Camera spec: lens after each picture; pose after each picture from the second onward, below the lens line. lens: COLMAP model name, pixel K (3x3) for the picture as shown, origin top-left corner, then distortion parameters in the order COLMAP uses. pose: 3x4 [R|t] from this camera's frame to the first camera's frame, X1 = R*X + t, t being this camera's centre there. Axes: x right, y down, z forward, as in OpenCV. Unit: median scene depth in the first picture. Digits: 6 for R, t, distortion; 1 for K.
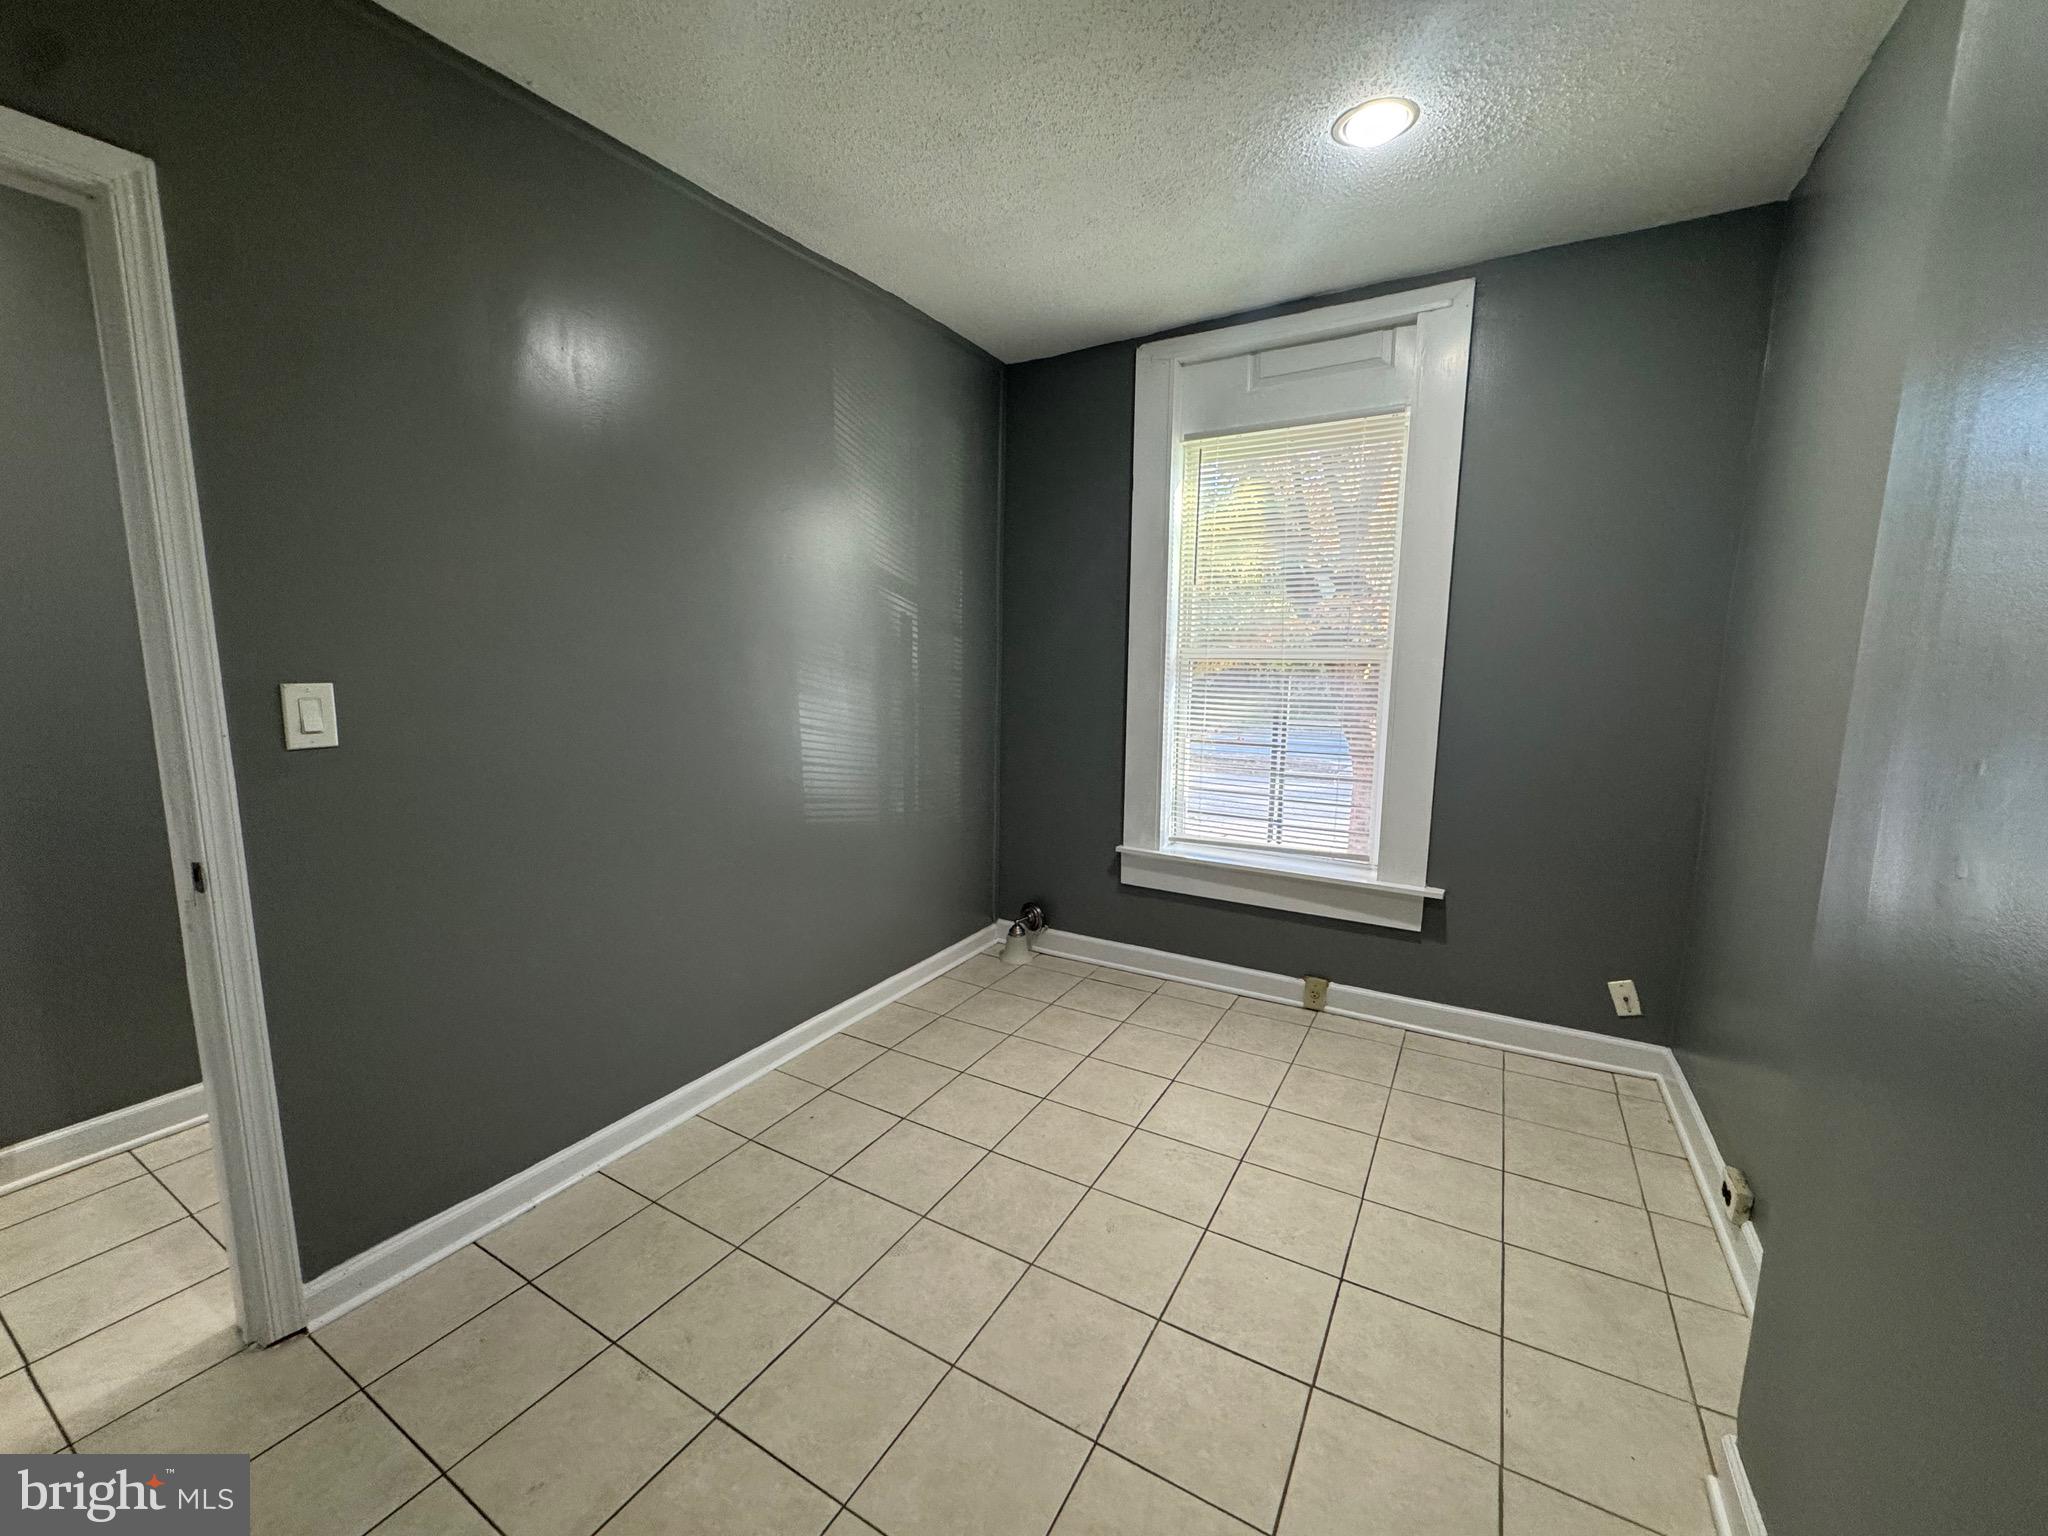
lens RADIAL K [[813.1, 0, 1023.4], [0, 813.1, 765.0], [0, 0, 1]] dist [-0.001035, -0.000042]
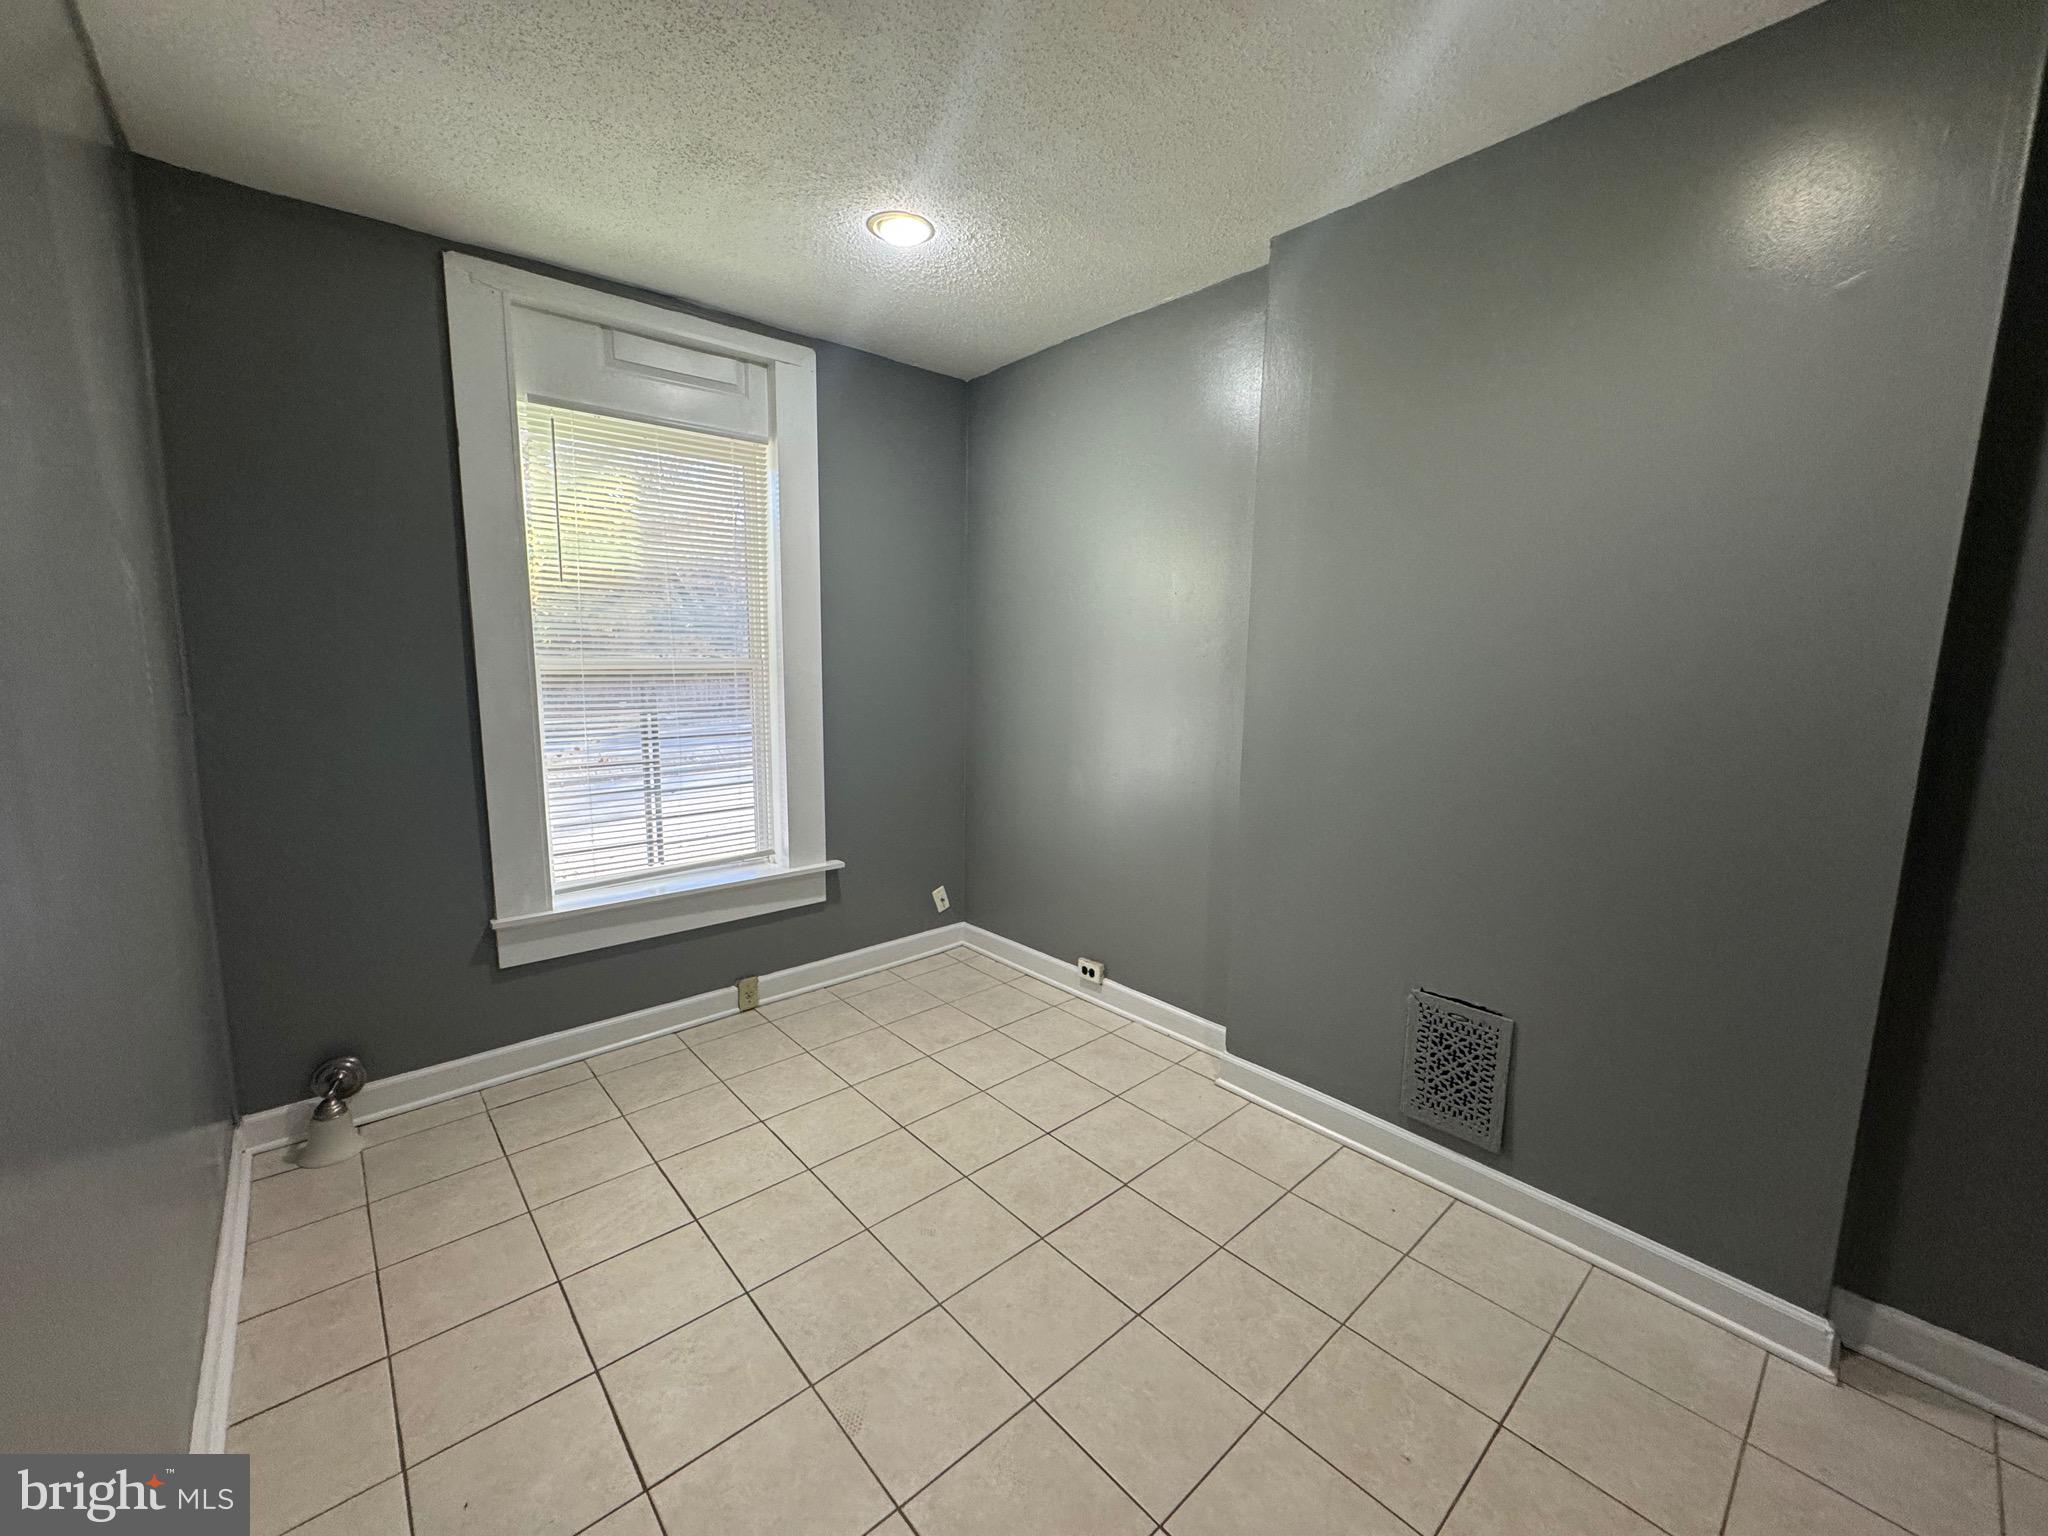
lens RADIAL K [[804.0, 0, 1024.0], [0, 804.0, 768.0], [0, 0, 1]] dist [0.001411, 0.000248]
pose [[0.311984, -0.133632, 0.940643, -0.479010], [0.125229, 0.987205, 0.098712, -0.061582], [-0.941798, 0.086999, 0.324726, 0.332412]]
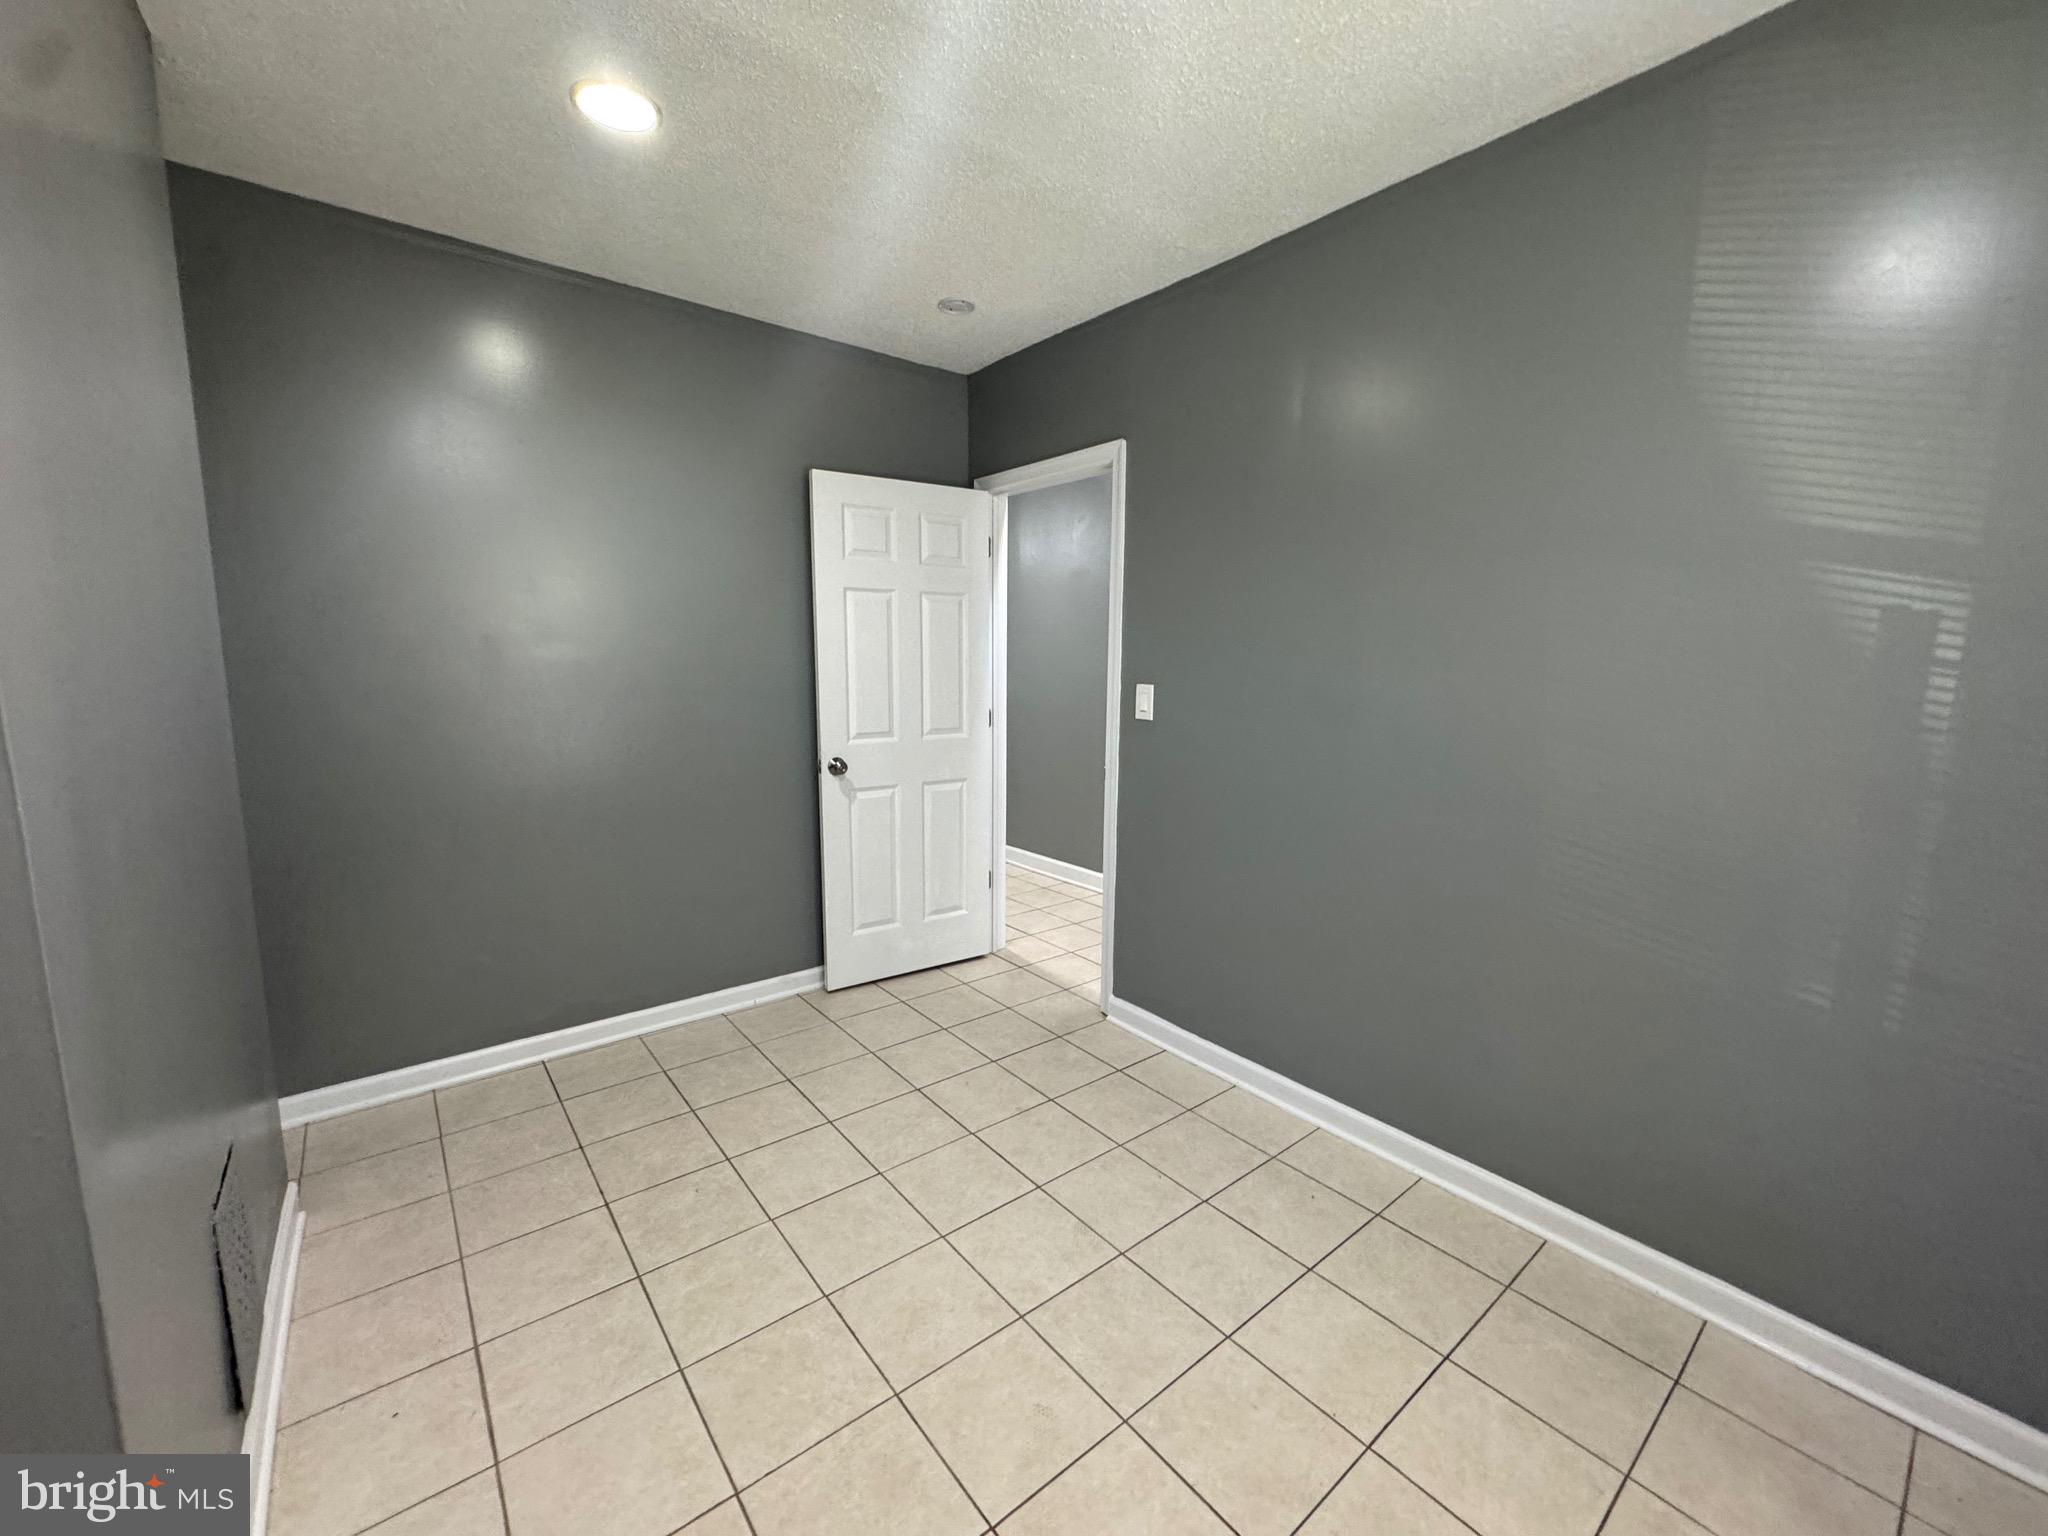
lens RADIAL K [[813.1, 0, 1023.4], [0, 813.1, 765.0], [0, 0, 1]] dist [-0.001035, -0.000042]
pose [[-0.352226, 0.116877, -0.928588, 0.503406], [-0.145754, 0.973216, 0.177780, -0.111575], [0.924496, 0.197964, -0.325757, 0.731703]]
